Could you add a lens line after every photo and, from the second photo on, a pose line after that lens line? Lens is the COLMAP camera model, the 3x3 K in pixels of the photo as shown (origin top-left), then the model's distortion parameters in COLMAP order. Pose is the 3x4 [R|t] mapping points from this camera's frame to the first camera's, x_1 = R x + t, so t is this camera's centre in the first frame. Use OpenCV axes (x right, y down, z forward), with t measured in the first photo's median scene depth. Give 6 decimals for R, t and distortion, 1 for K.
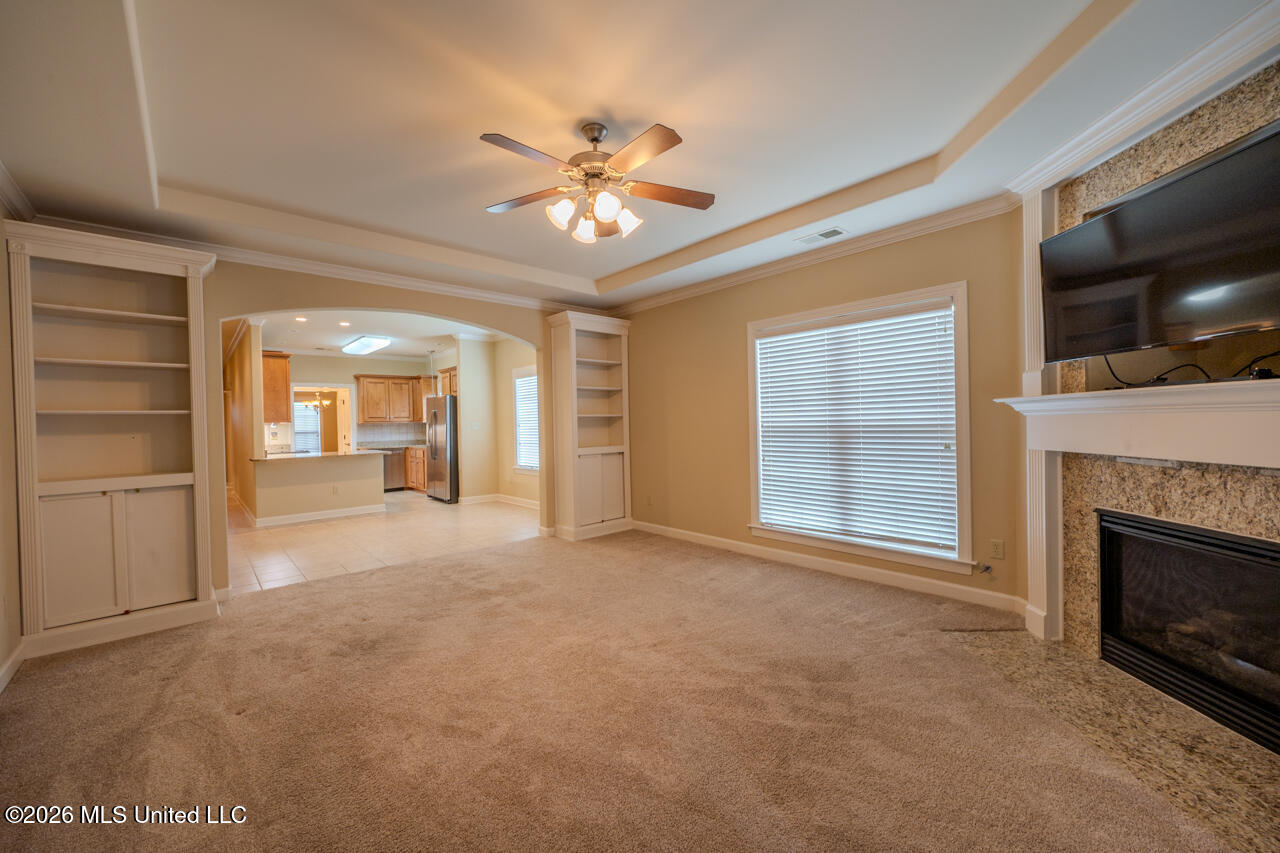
lens RADIAL K [[504.6, 0, 641.2], [0, 504.6, 427.0], [0, 0, 1]] dist [0.002180, 0.000171]
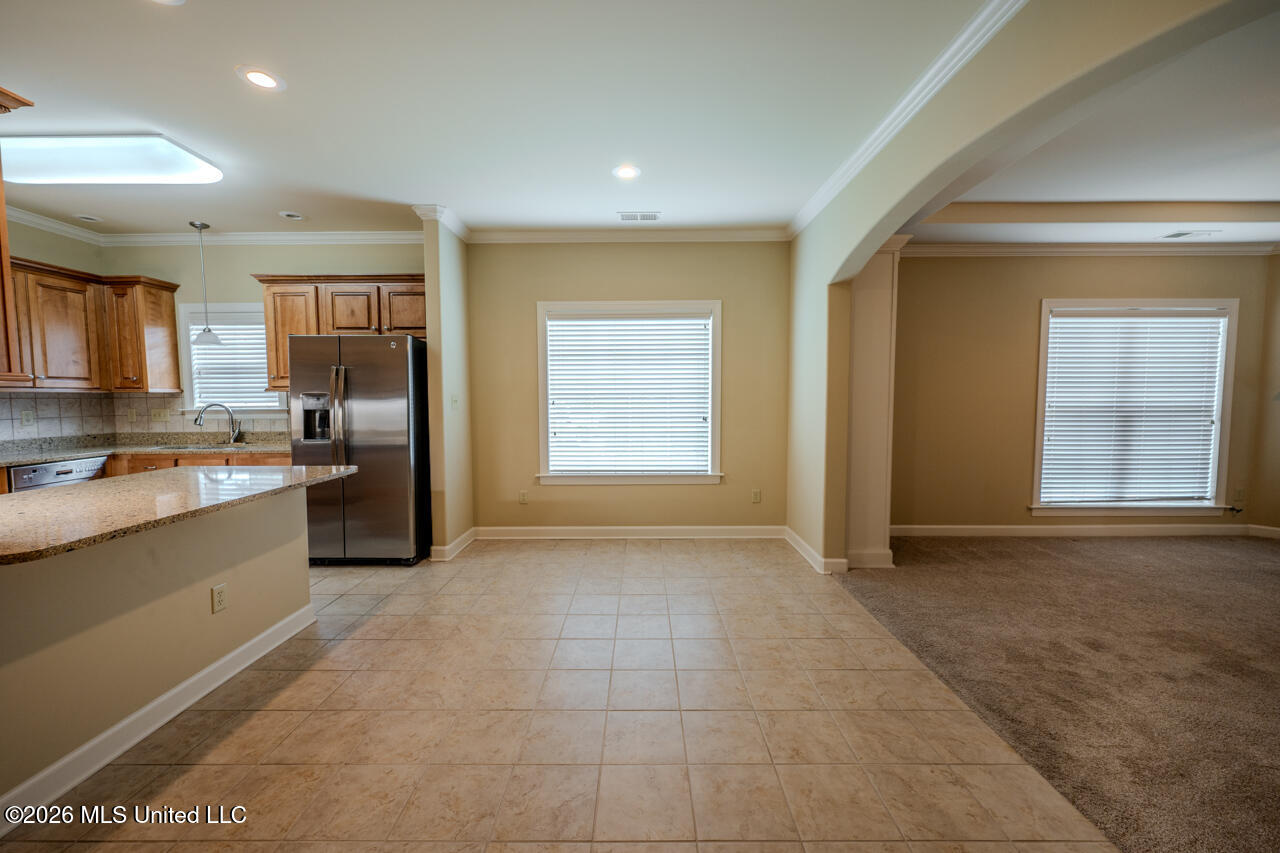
lens RADIAL K [[504.6, 0, 627.5], [0, 504.6, 428.2], [0, 0, 1]] dist [0.002180, 0.000171]
pose [[0.665643, -0.029671, 0.745680, -1.061293], [-0.004052, 0.999051, 0.043370, 0.001673], [-0.746259, -0.031890, 0.664891, 0.953497]]
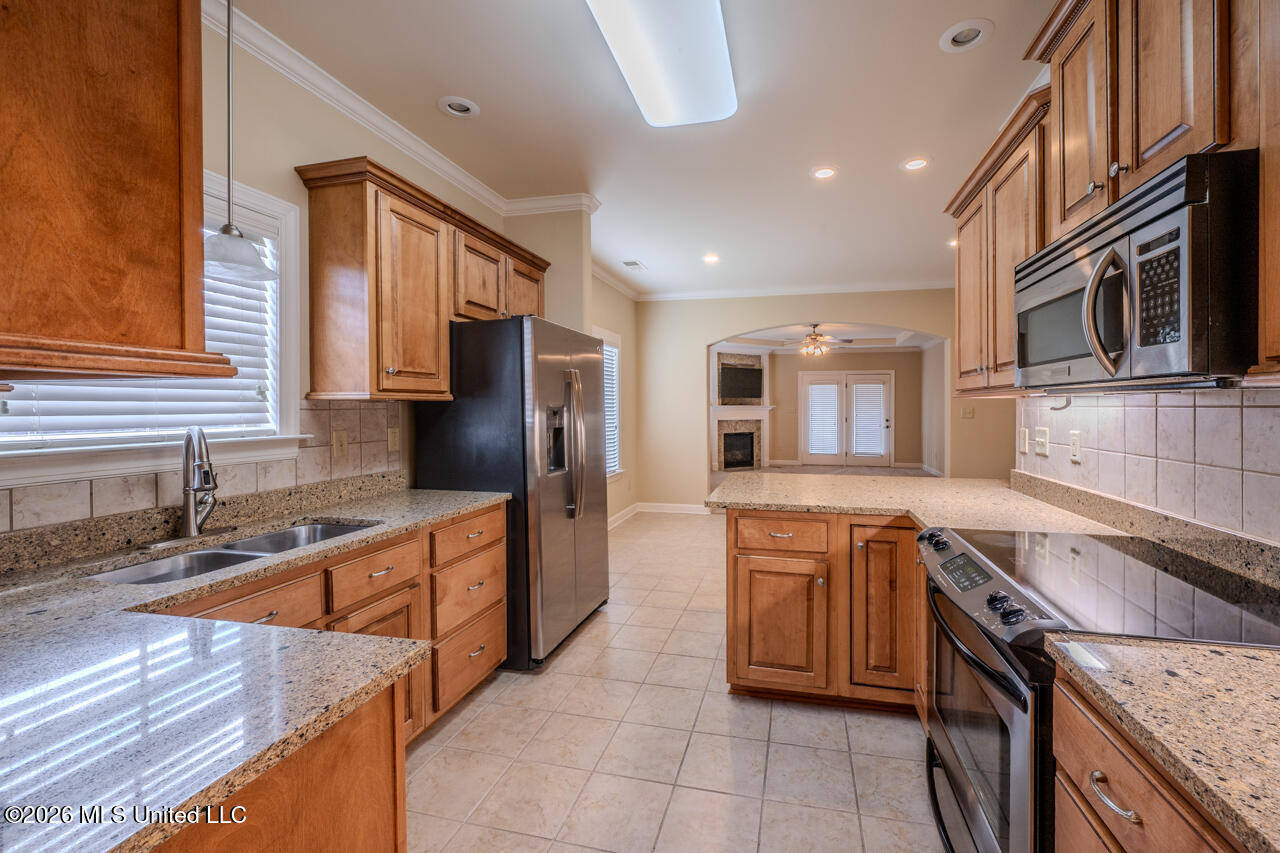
lens RADIAL K [[509.8, 0, 684.7], [0, 509.8, 411.6], [0, 0, 1]] dist [0.003015, 0.000057]
pose [[-0.575537, 0.016679, 0.817606, -1.341805], [0.021890, 0.999748, -0.004986, -0.002212], [-0.817483, 0.015027, -0.575757, 2.082935]]
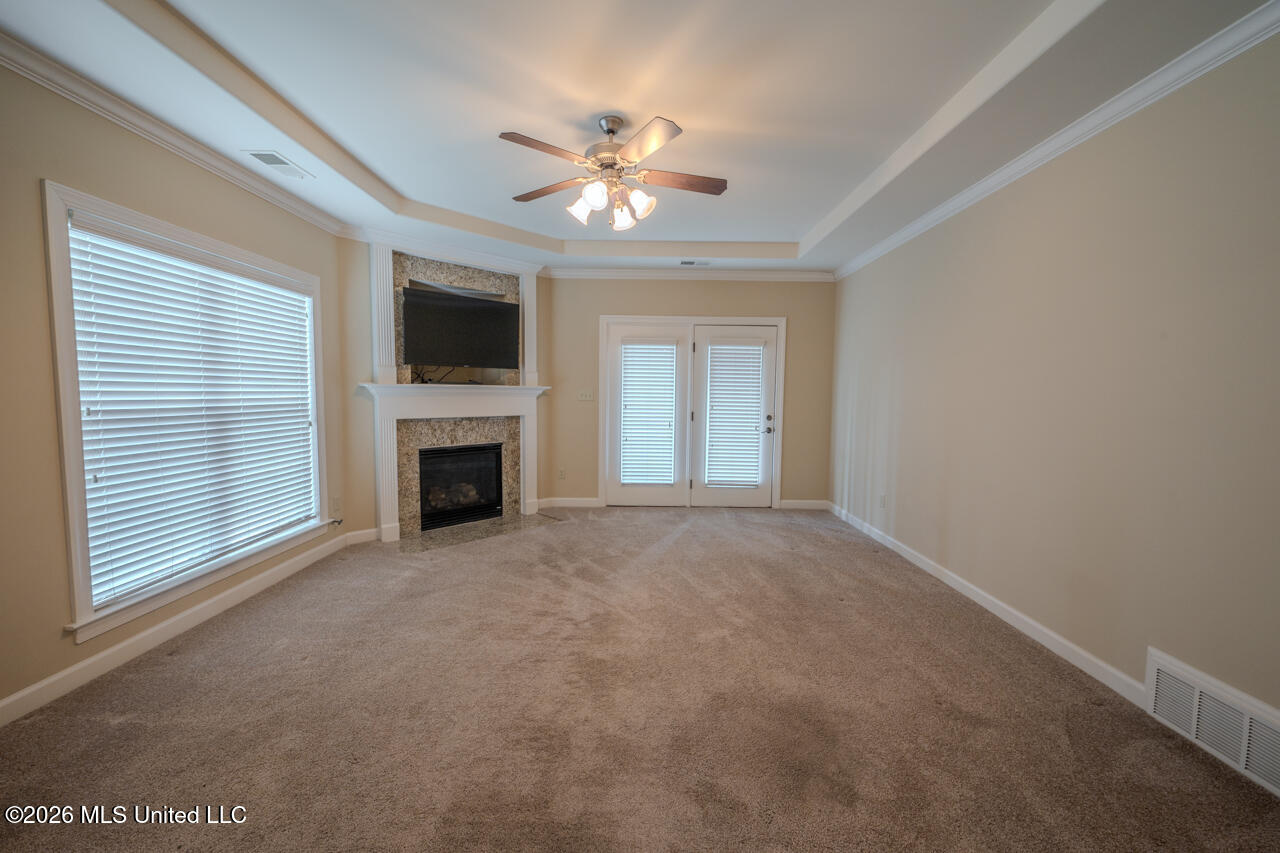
lens RADIAL K [[504.6, 0, 648.9], [0, 504.6, 425.1], [0, 0, 1]] dist [0.002180, 0.000171]
pose [[-0.753086, -0.029562, 0.657258, -0.493124], [0.013242, 0.998107, 0.060065, -0.011123], [-0.657789, 0.053938, -0.751268, 1.009442]]
